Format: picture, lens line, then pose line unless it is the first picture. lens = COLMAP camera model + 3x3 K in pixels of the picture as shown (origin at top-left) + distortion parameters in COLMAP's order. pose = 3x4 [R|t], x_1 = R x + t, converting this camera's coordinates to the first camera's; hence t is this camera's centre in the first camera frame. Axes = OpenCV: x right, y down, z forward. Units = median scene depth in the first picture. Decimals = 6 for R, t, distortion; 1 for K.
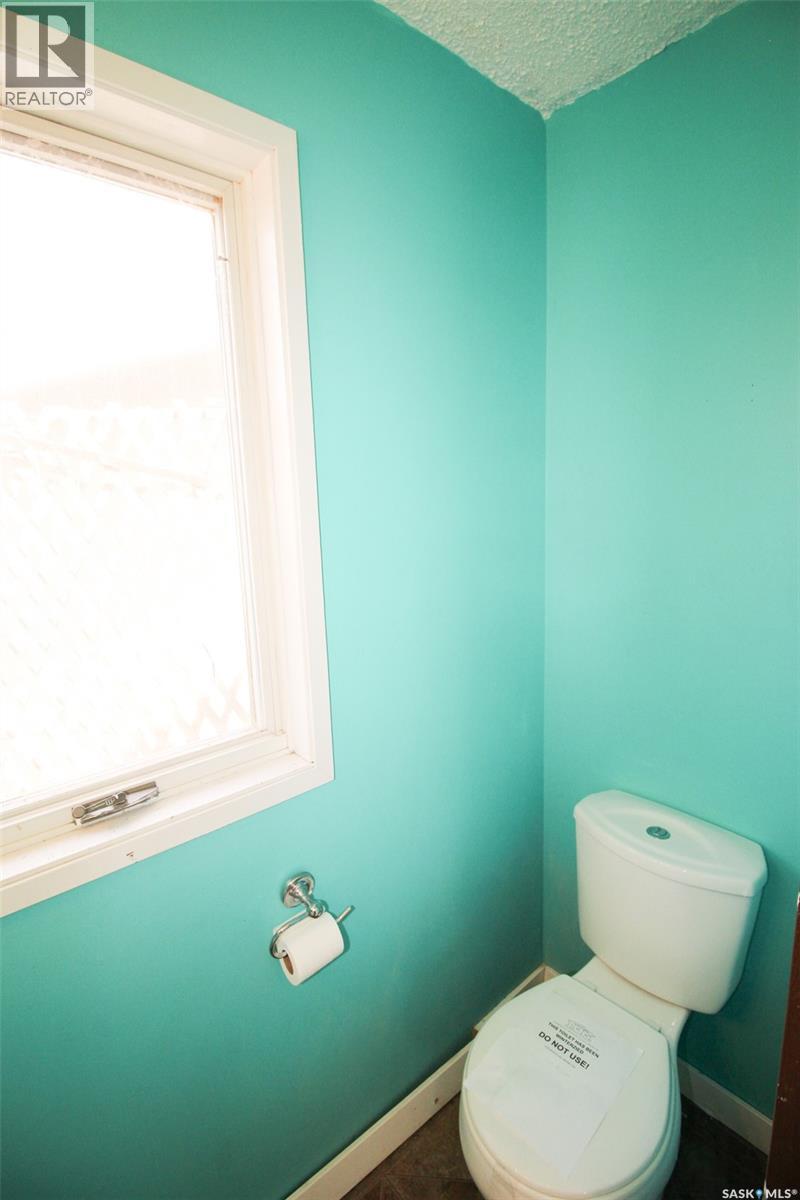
lens RADIAL K [[557.2, 0, 395.5], [0, 557.2, 597.9], [0, 0, 1]] dist [0.001310, -0.012700]
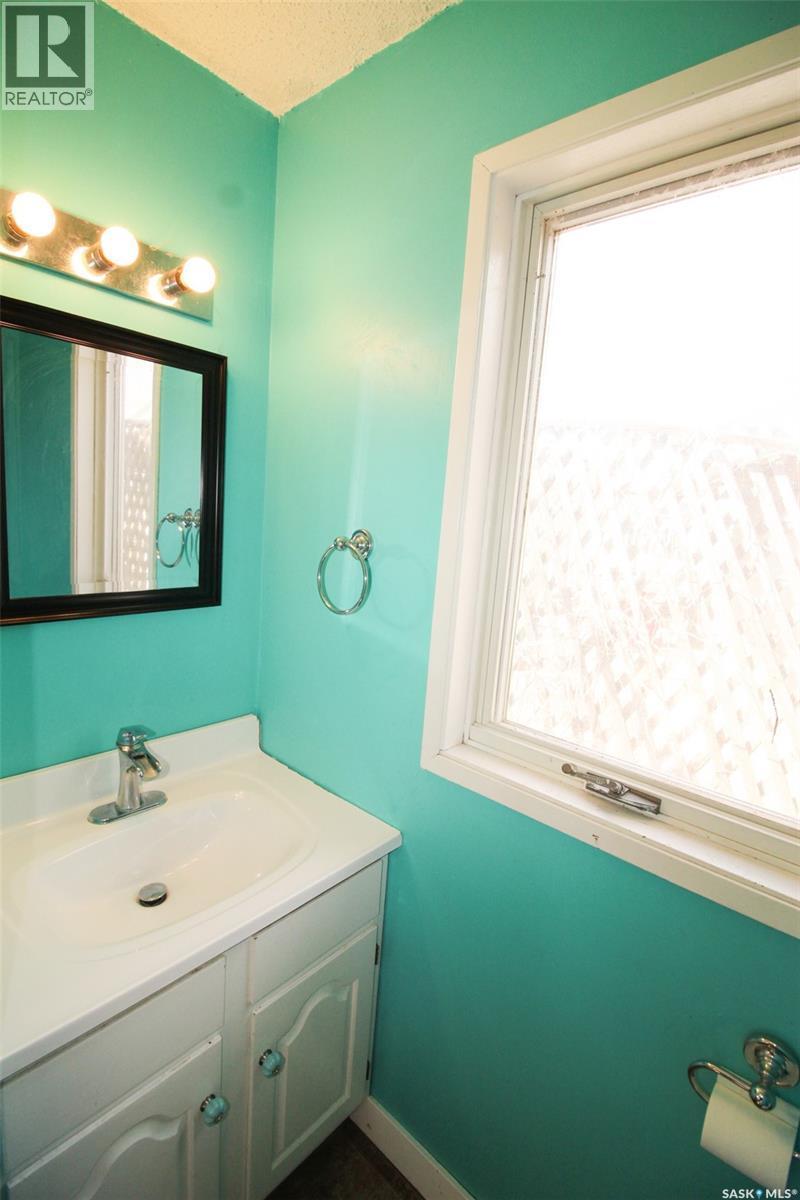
lens RADIAL K [[557.2, 0, 395.5], [0, 557.2, 597.9], [0, 0, 1]] dist [0.001310, -0.012700]
pose [[0.134025, 0.206458, -0.969233, 0.390816], [-0.232576, 0.957292, 0.171755, -0.069801], [0.963299, 0.202401, 0.176318, 0.325667]]
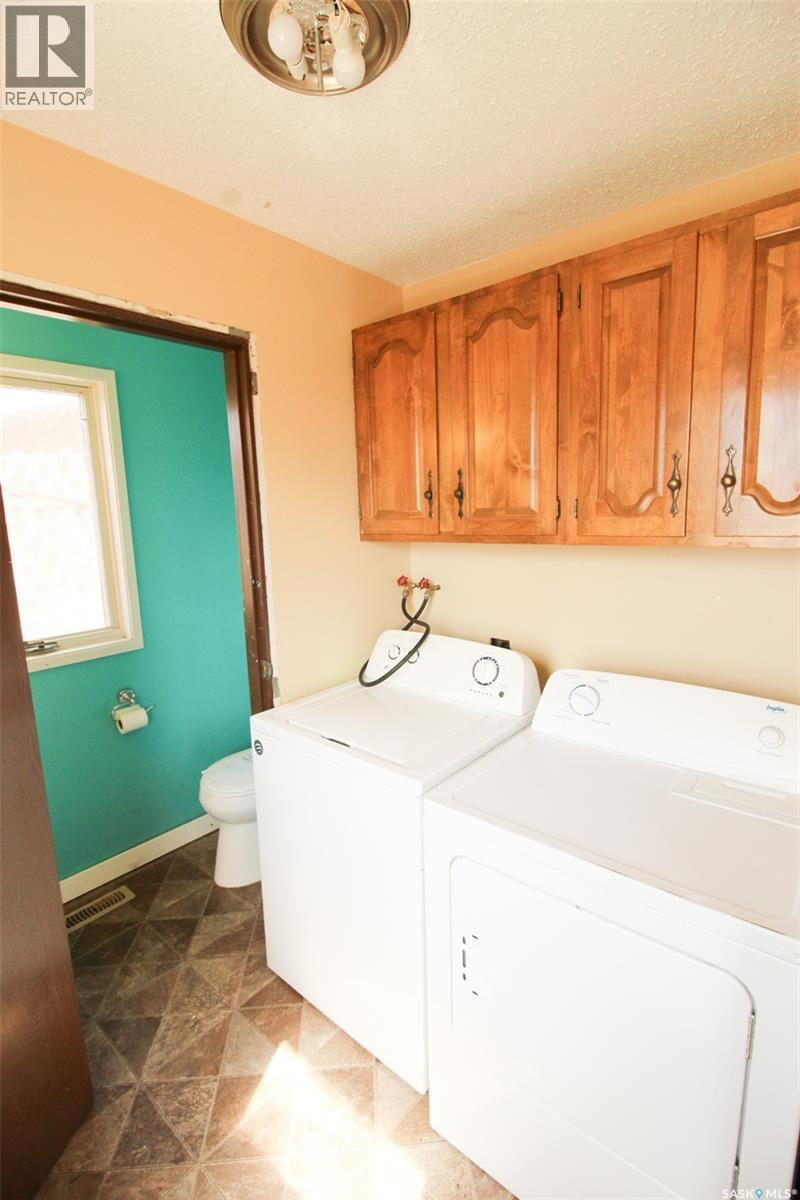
lens RADIAL K [[557.2, 0, 395.5], [0, 557.2, 597.9], [0, 0, 1]] dist [0.001310, -0.012700]
pose [[0.987847, -0.022824, 0.153745, 0.650789], [0.025912, 0.999500, -0.018115, 0.234719], [-0.153255, 0.021878, 0.987944, -1.605522]]
